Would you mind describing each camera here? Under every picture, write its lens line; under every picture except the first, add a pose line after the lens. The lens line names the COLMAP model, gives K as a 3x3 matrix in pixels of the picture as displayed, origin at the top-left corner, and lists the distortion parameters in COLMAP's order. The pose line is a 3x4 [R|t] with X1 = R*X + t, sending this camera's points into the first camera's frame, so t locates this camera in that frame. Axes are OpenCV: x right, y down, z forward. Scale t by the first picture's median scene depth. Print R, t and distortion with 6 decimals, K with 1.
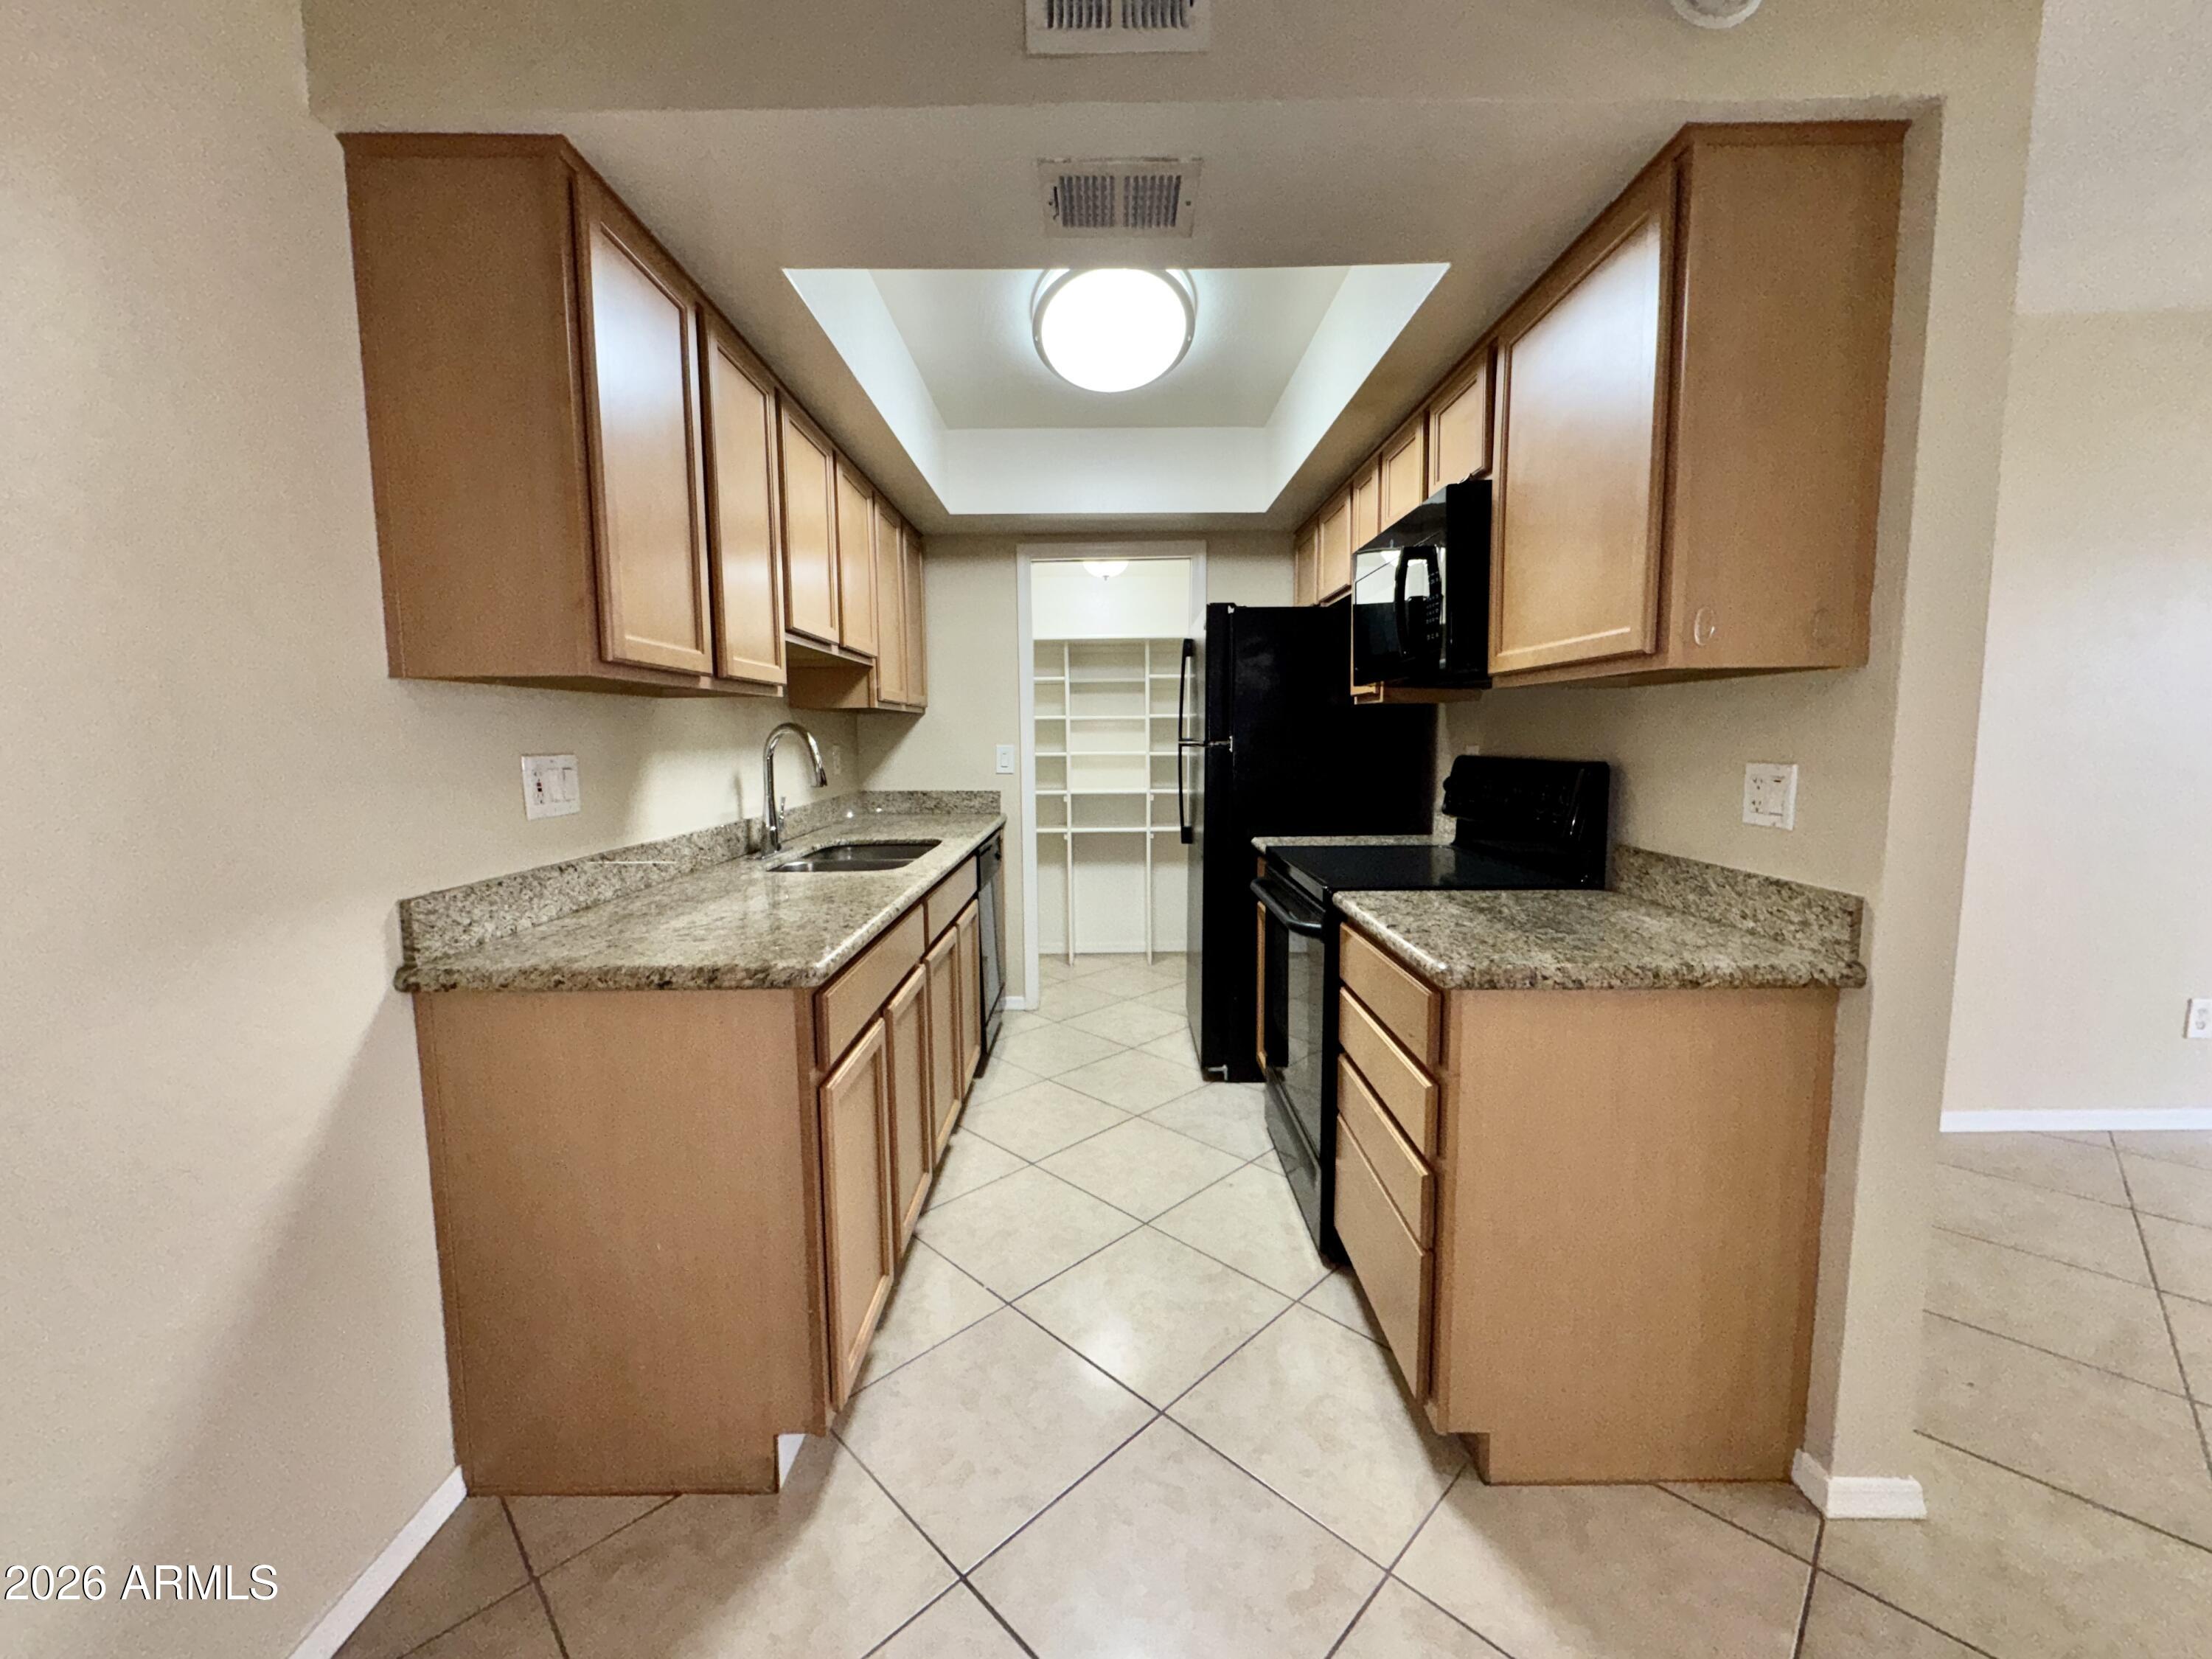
lens RADIAL K [[880.3, 0, 1106.7], [0, 880.3, 828.0], [0, 0, 1]] dist [-0.003133, 0.000199]
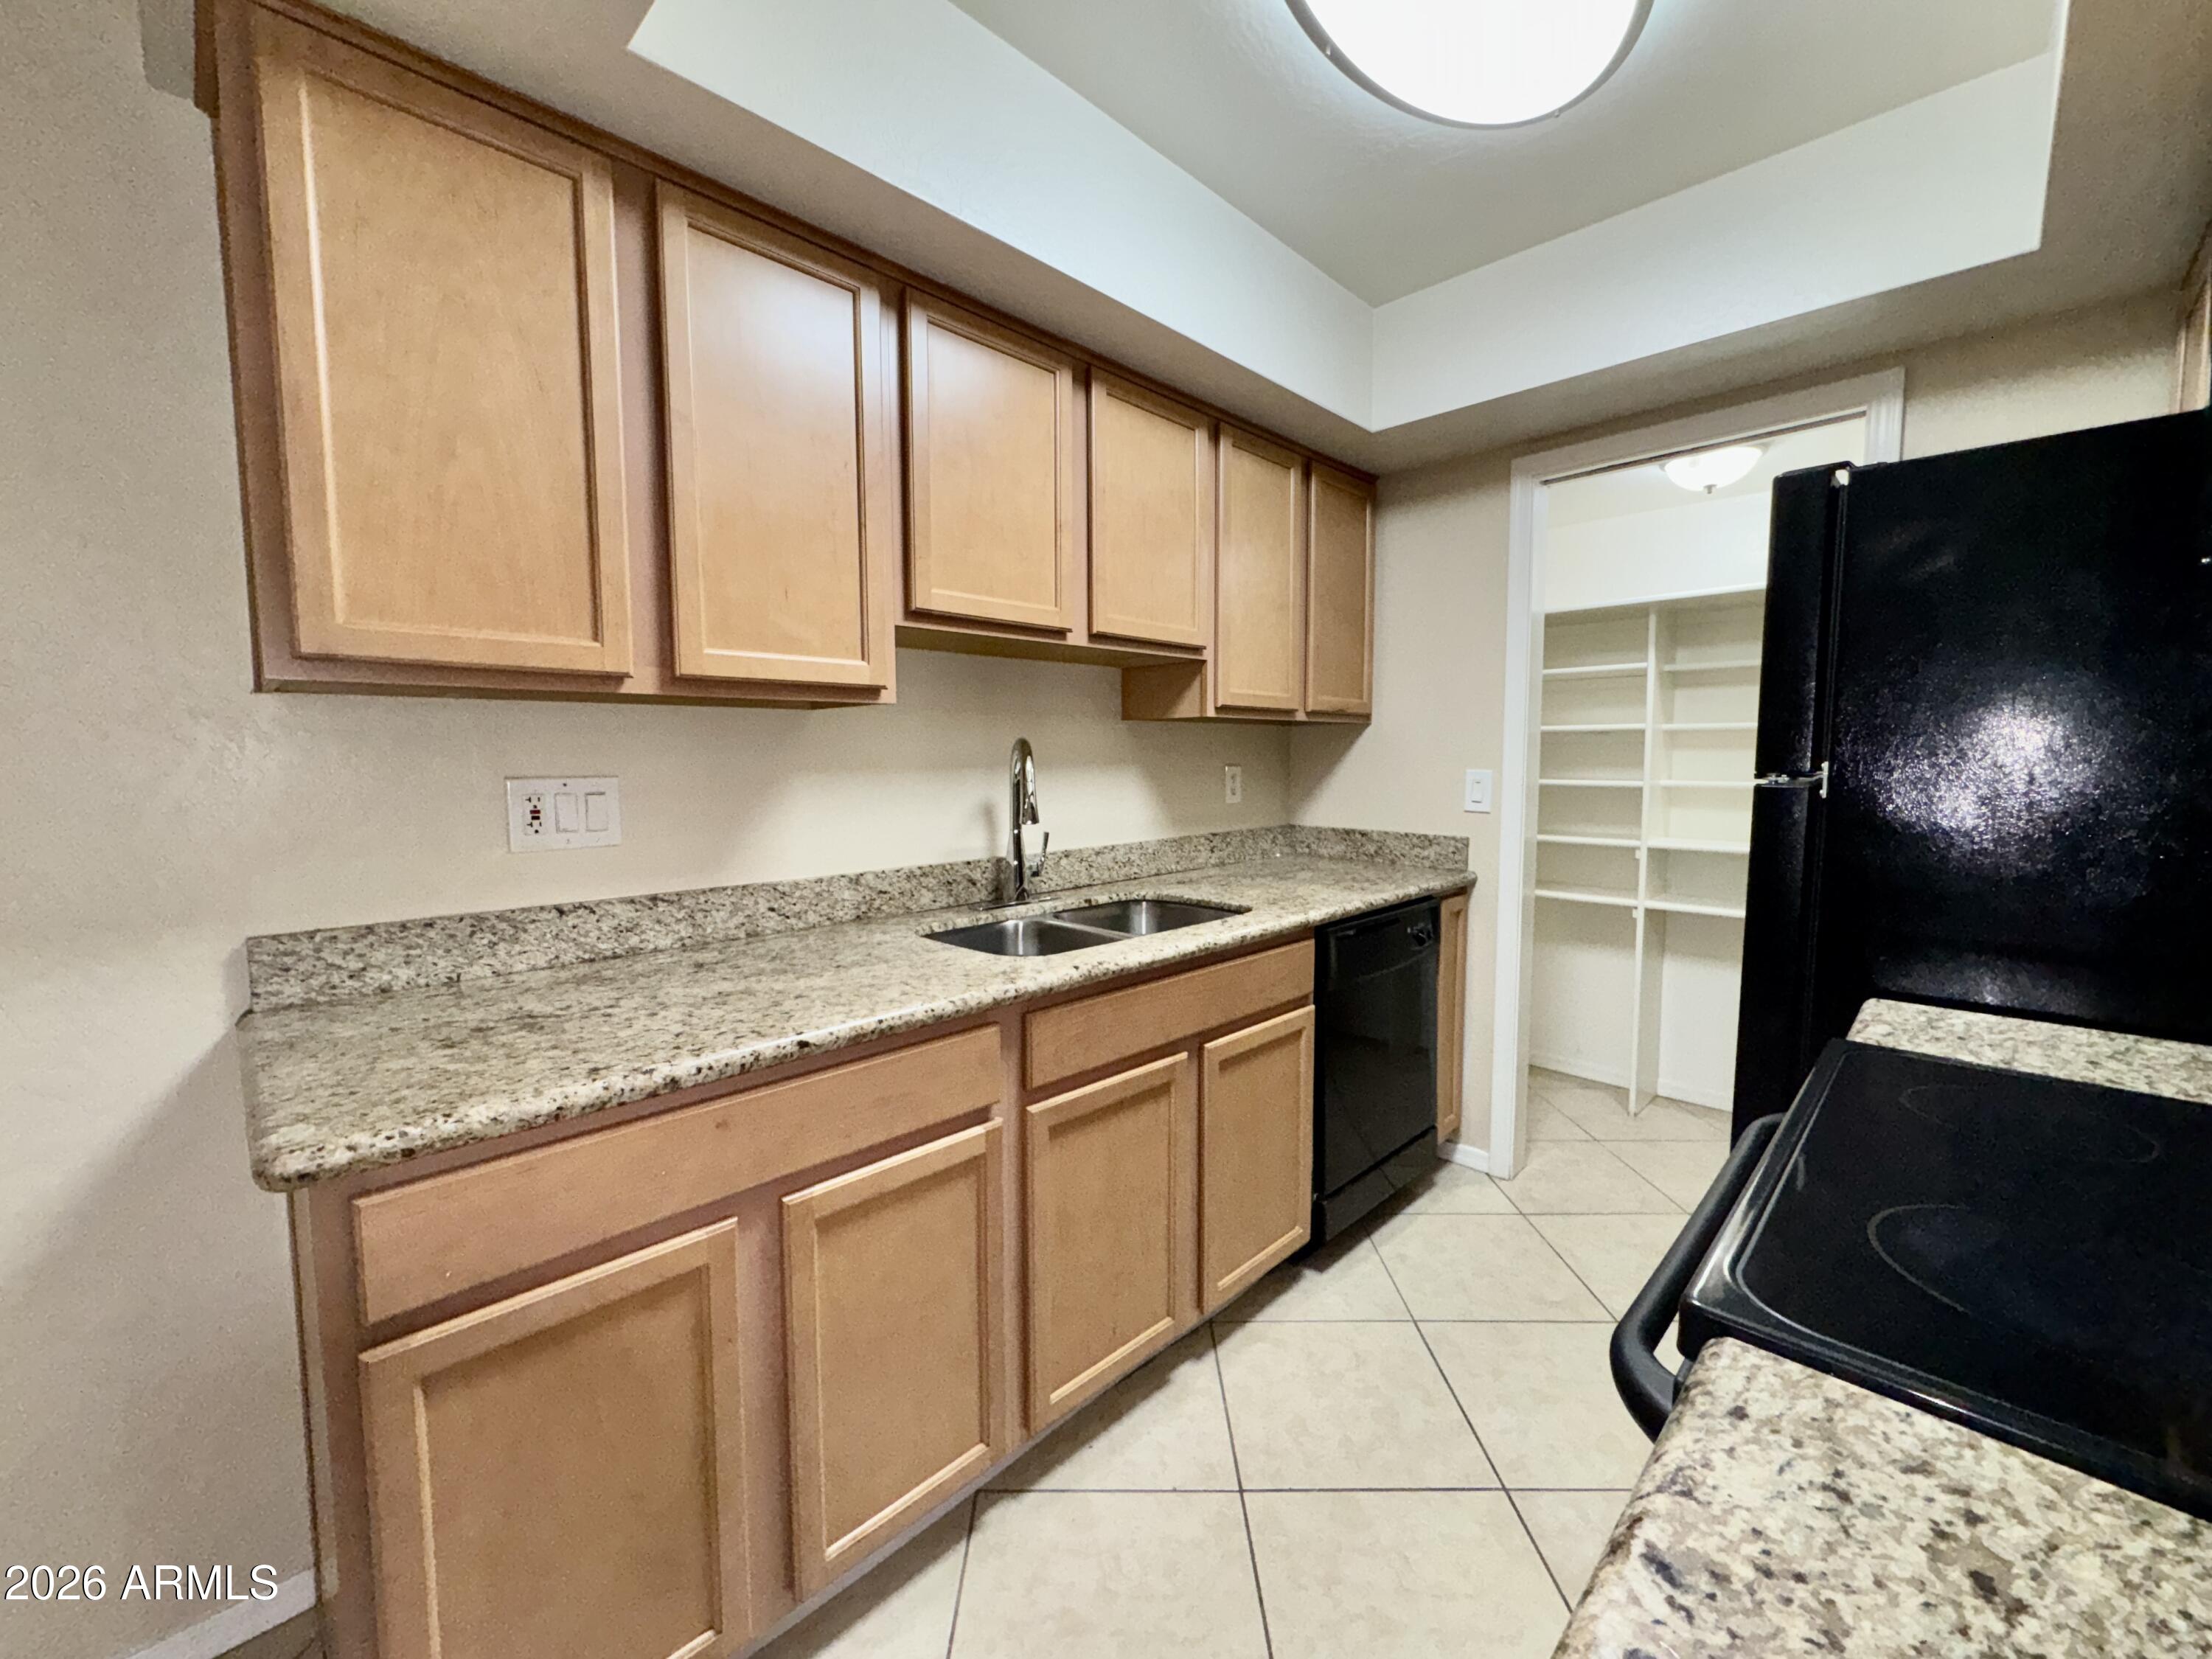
lens RADIAL K [[880.3, 0, 1101.0], [0, 880.3, 821.9], [0, 0, 1]] dist [-0.003133, 0.000199]
pose [[0.706612, 0.059487, -0.705097, 0.194608], [-0.076785, 0.997022, 0.007166, -0.047840], [0.703423, 0.049078, 0.709075, 0.420208]]
